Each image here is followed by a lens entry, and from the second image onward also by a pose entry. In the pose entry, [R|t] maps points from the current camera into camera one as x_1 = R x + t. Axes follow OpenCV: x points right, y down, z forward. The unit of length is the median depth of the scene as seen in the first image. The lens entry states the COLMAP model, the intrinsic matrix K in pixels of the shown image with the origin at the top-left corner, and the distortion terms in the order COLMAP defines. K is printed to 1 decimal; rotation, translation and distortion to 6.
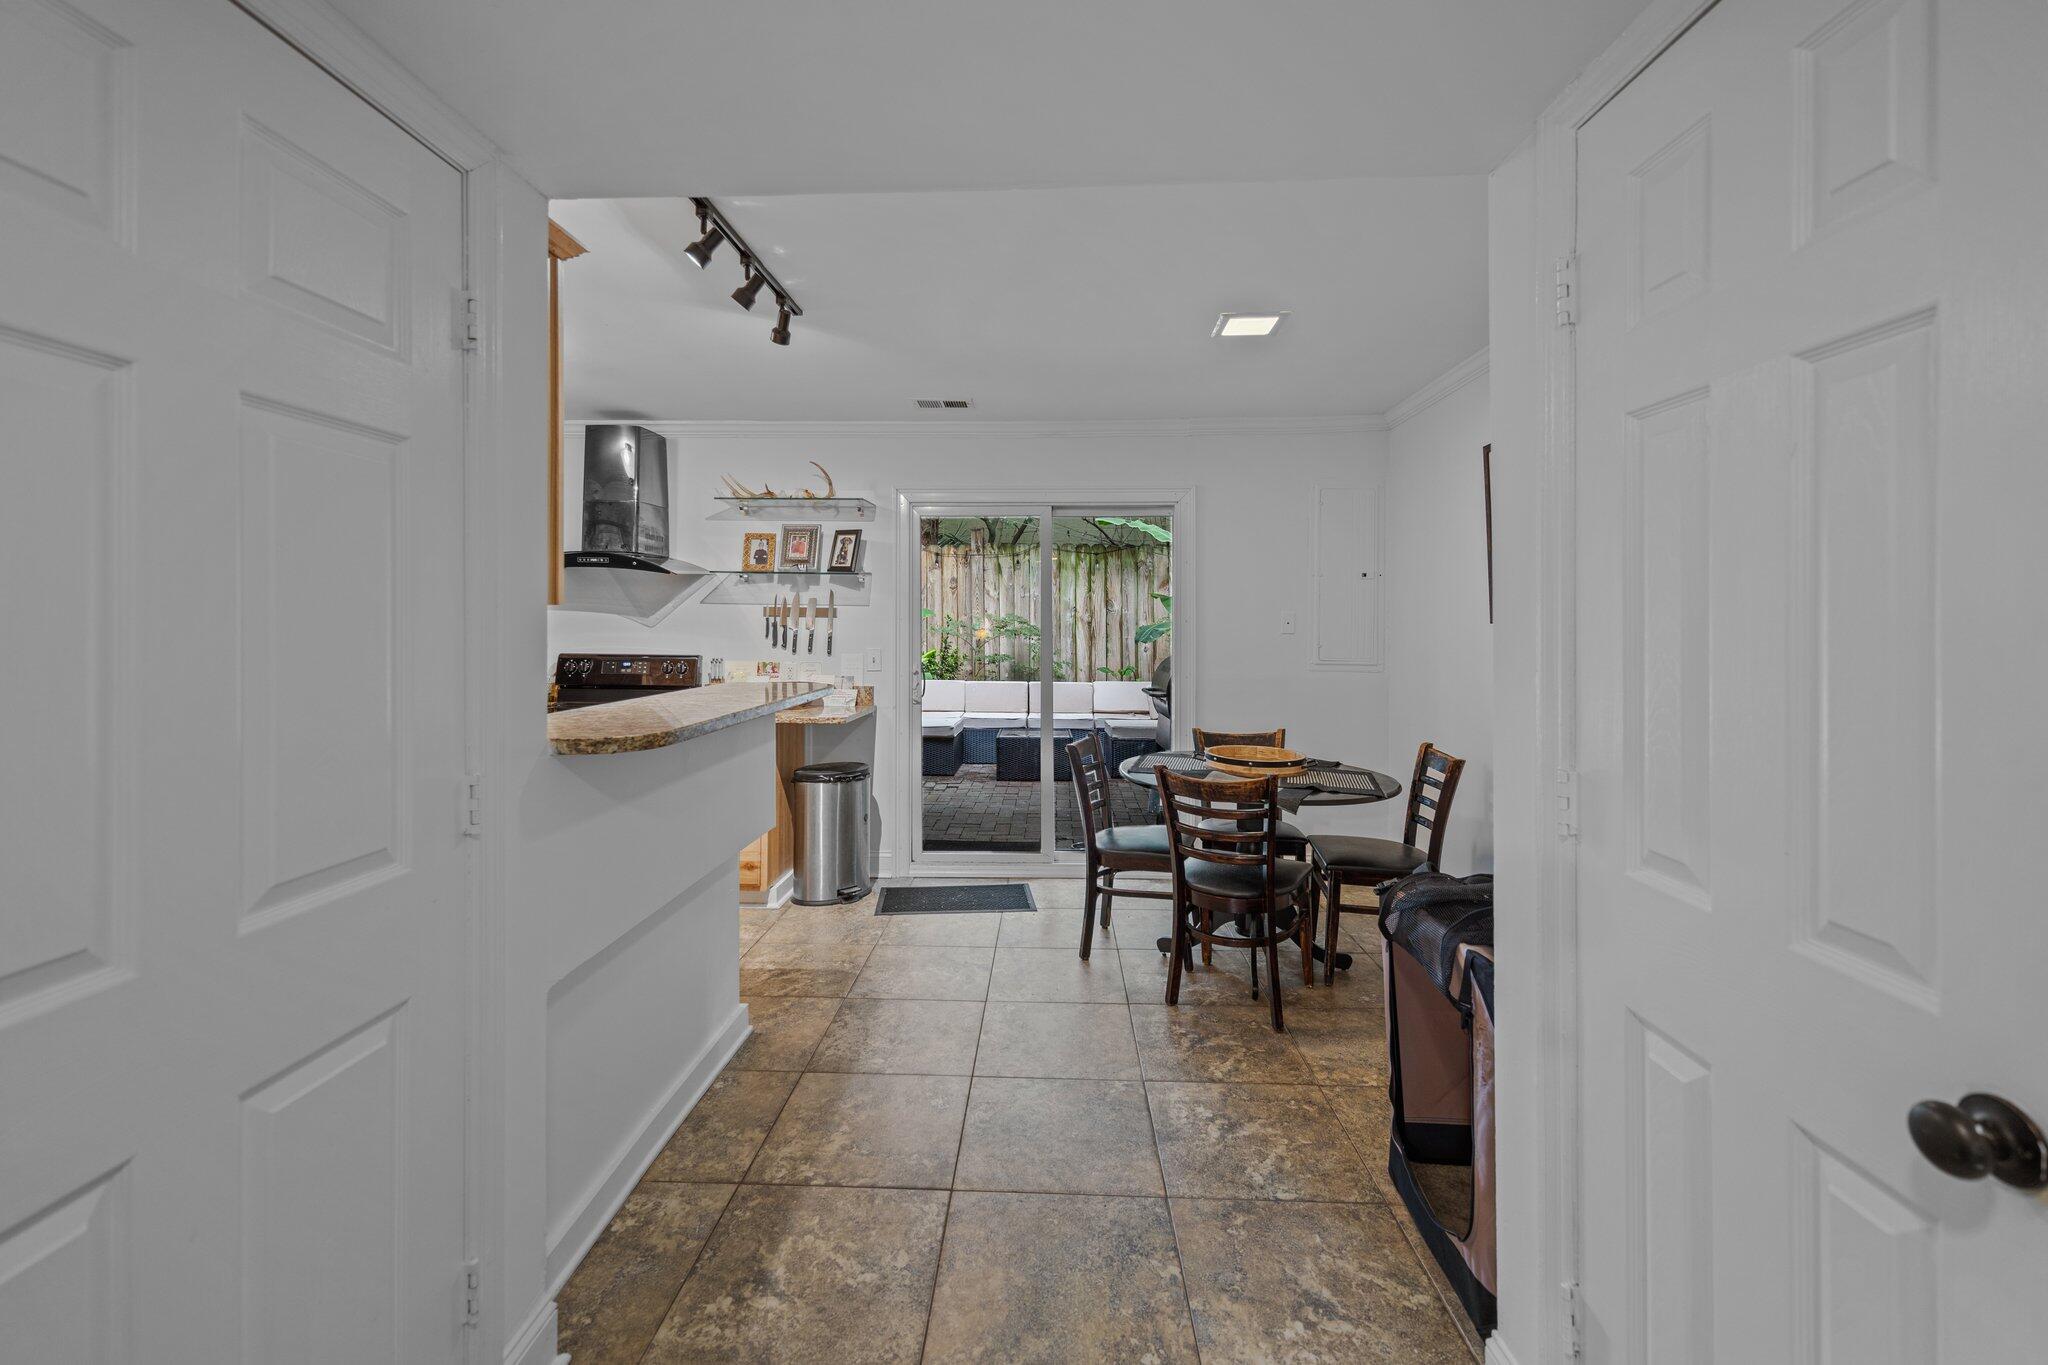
lens RADIAL K [[772.1, 0, 1033.8], [0, 772.1, 636.7], [0, 0, 1]] dist [-0.005365, 0.000153]
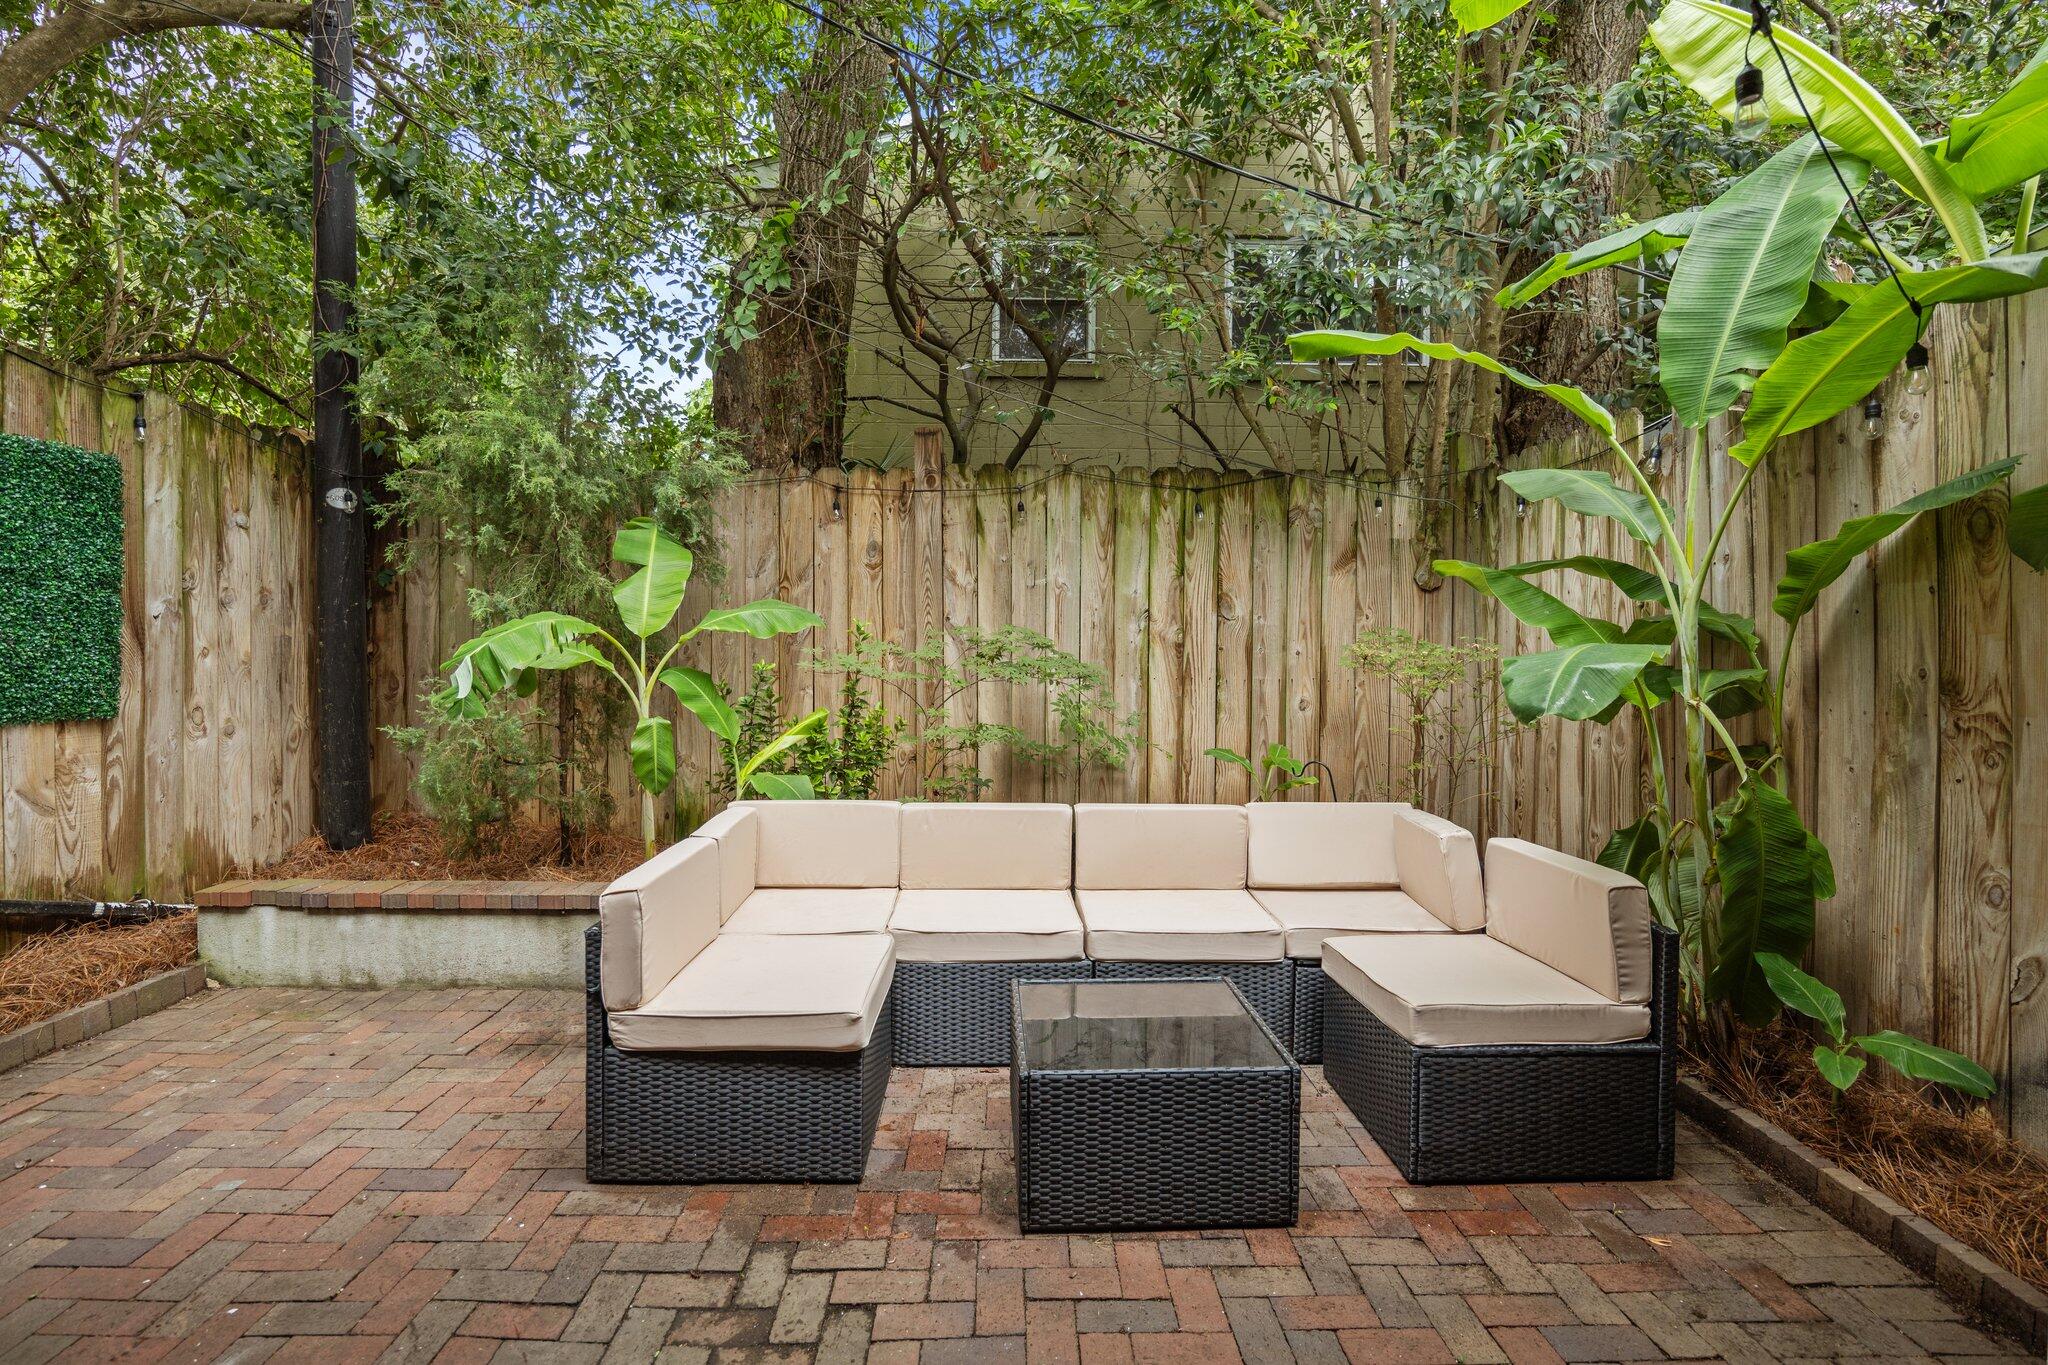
lens RADIAL K [[939.9, 0, 1029.6], [0, 939.9, 678.4], [0, 0, 1]] dist [-0.013148, 0.000540]
pose [[0.998802, 0.001035, 0.048930, -0.041655], [-0.001991, 0.999808, 0.019495, -0.009485], [-0.048900, -0.019569, 0.998612, 0.460131]]
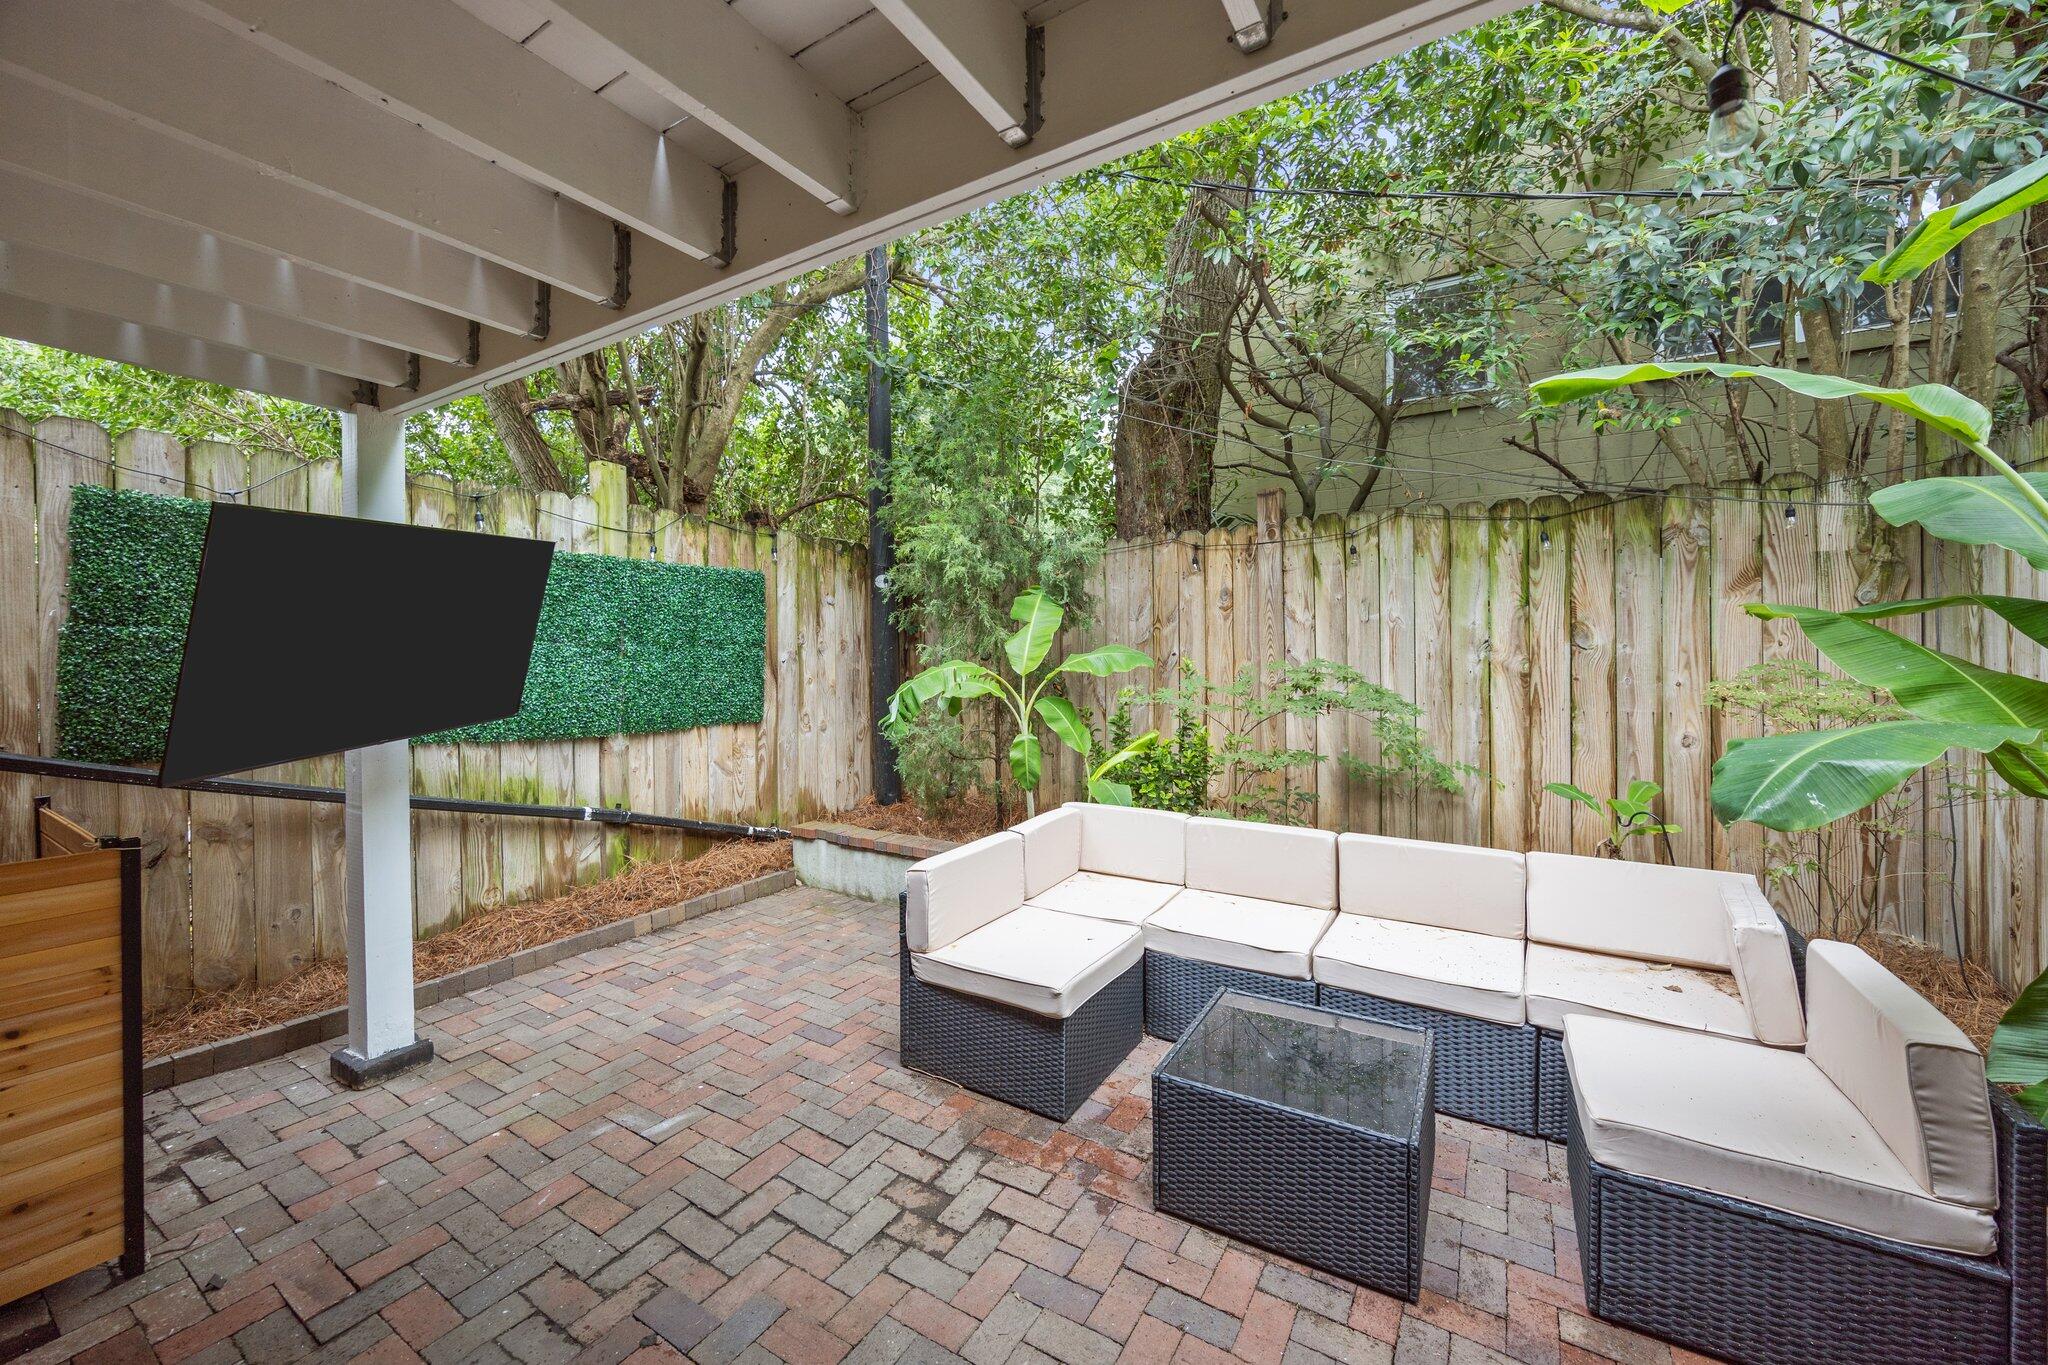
lens RADIAL K [[772.1, 0, 1041.0], [0, 772.1, 663.7], [0, 0, 1]] dist [-0.005365, 0.000153]
pose [[0.872163, -0.000644, -0.489215, 0.045719], [0.003578, 0.999981, 0.005062, -0.028168], [0.489203, -0.006165, 0.872148, 0.475707]]
